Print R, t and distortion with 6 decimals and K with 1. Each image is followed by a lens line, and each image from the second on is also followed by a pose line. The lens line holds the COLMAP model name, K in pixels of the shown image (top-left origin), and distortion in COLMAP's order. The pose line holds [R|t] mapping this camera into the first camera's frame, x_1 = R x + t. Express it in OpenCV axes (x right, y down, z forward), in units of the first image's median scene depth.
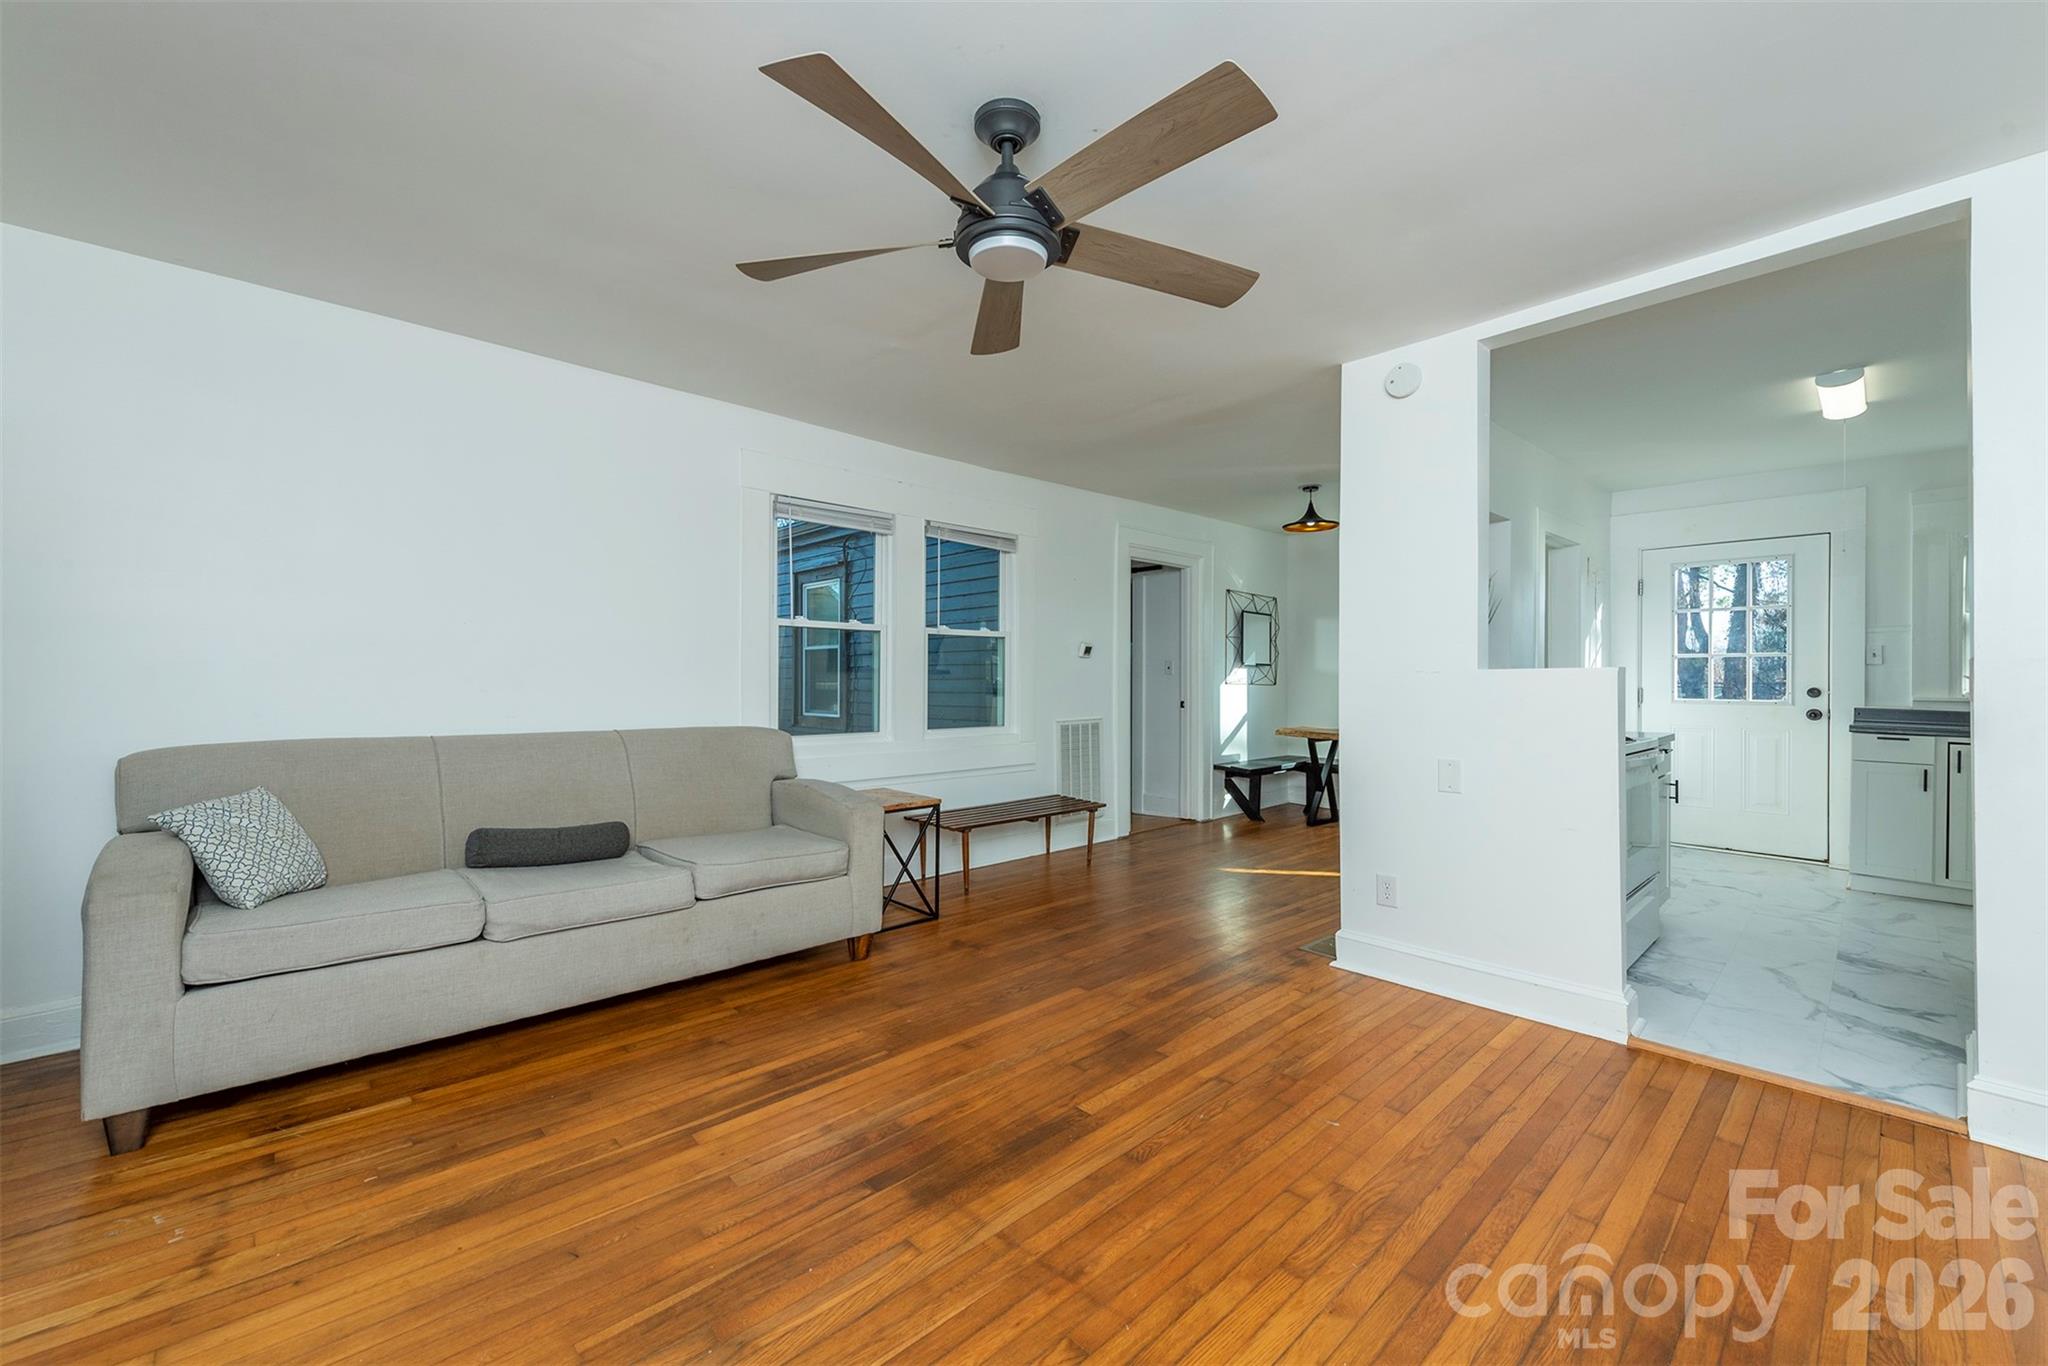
lens RADIAL K [[805.6, 0, 1031.6], [0, 805.6, 678.4], [0, 0, 1]] dist [0.011289, -0.002942]
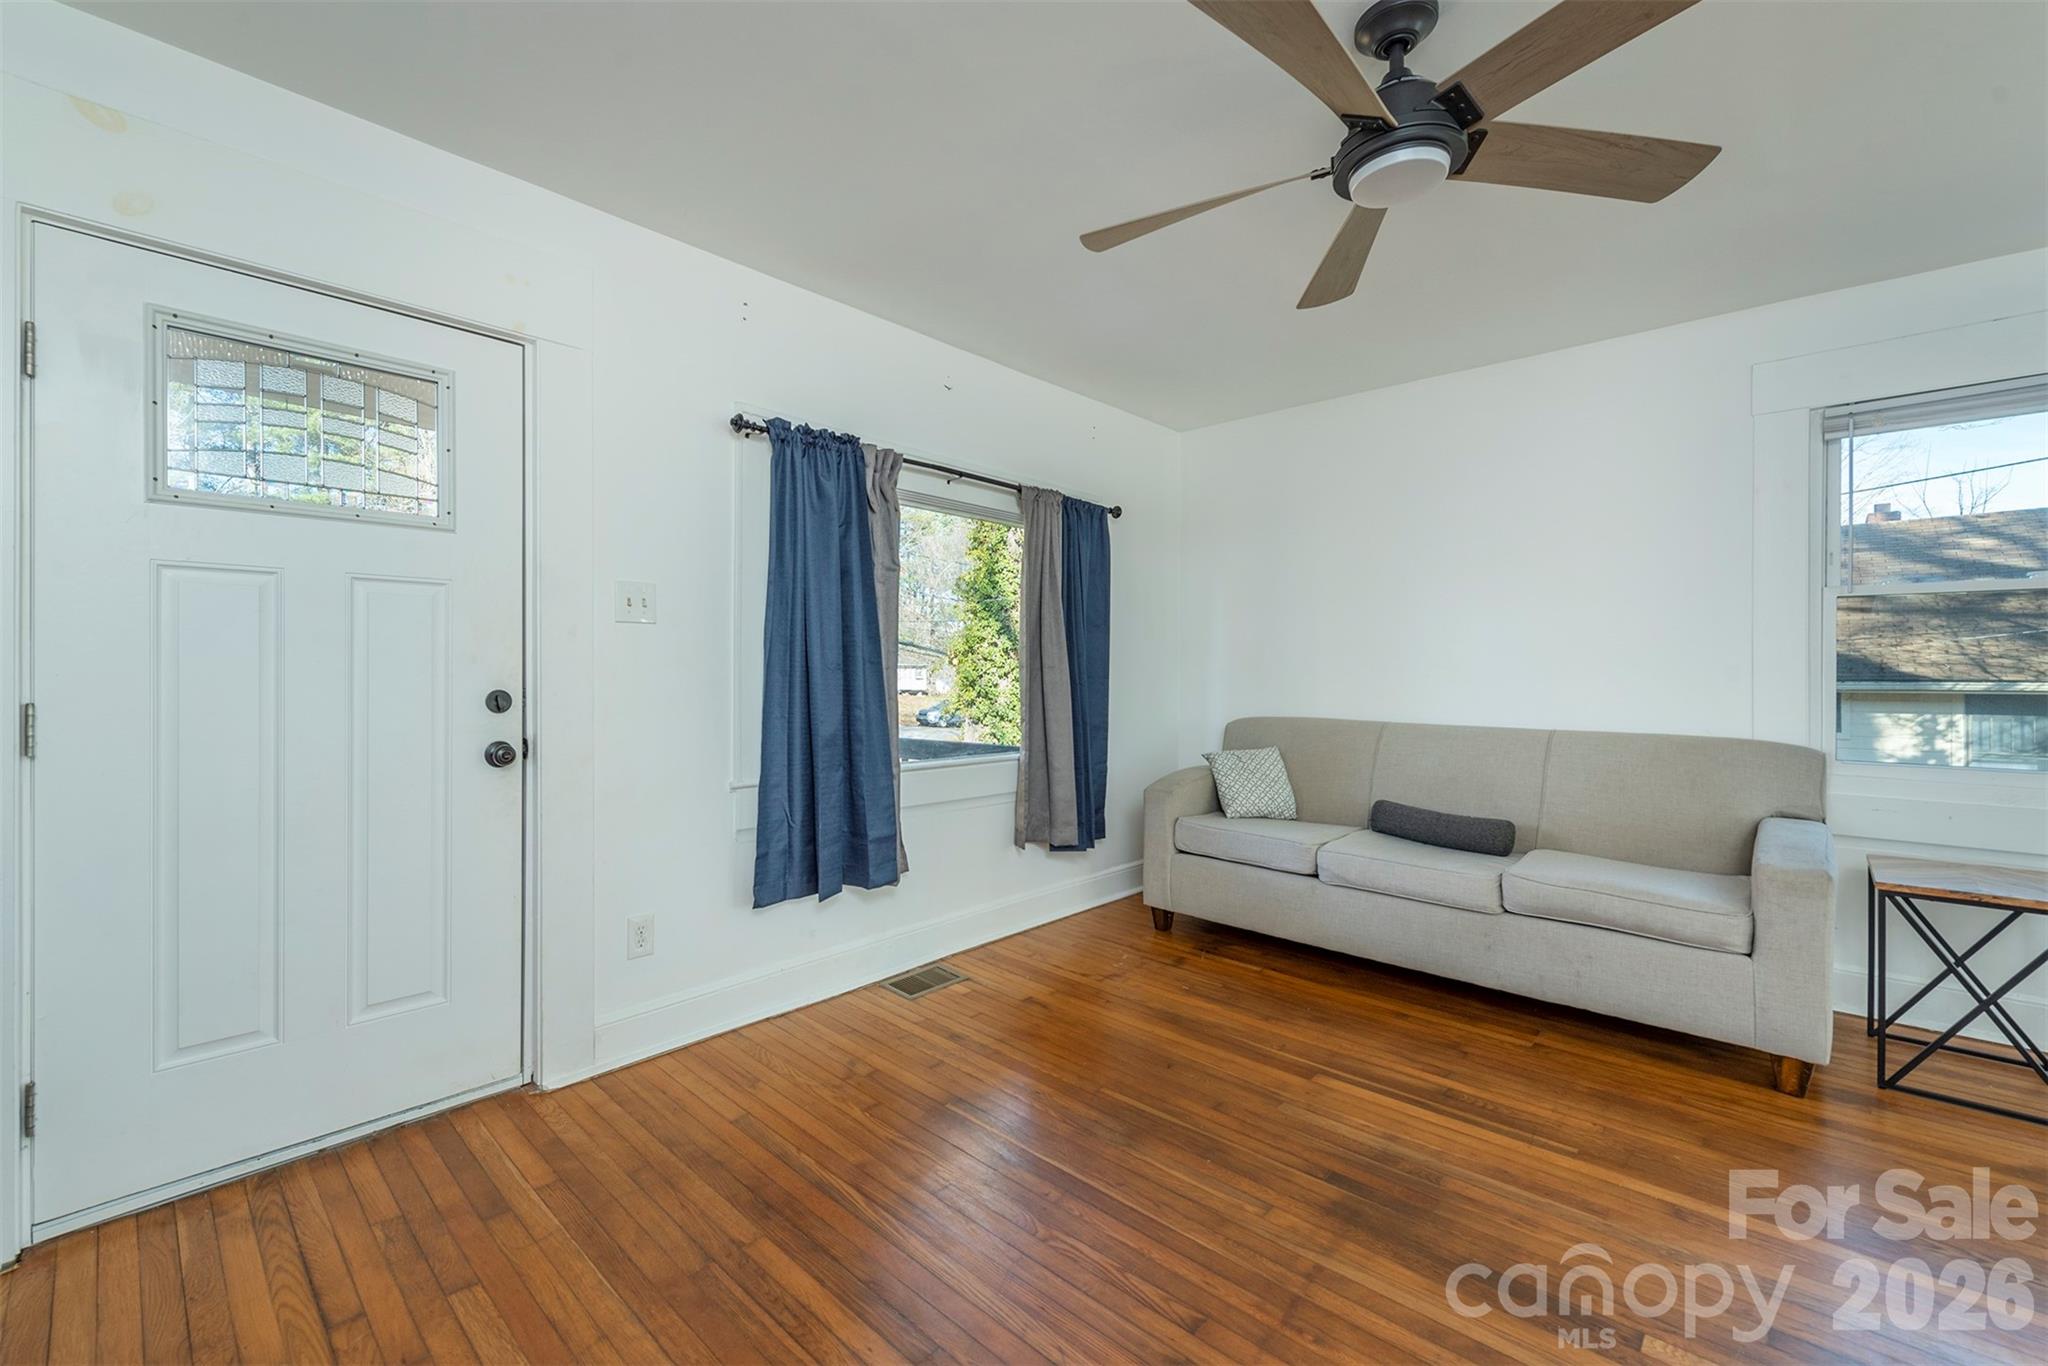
lens RADIAL K [[835.6, 0, 947.9], [0, 835.6, 680.4], [0, 0, 1]] dist [0.003087, -0.001100]
pose [[0.021352, 0.006392, -0.999752, 0.433777], [0.001235, 0.999979, 0.006420, -0.002952], [0.999771, -0.001372, 0.021343, 0.255903]]
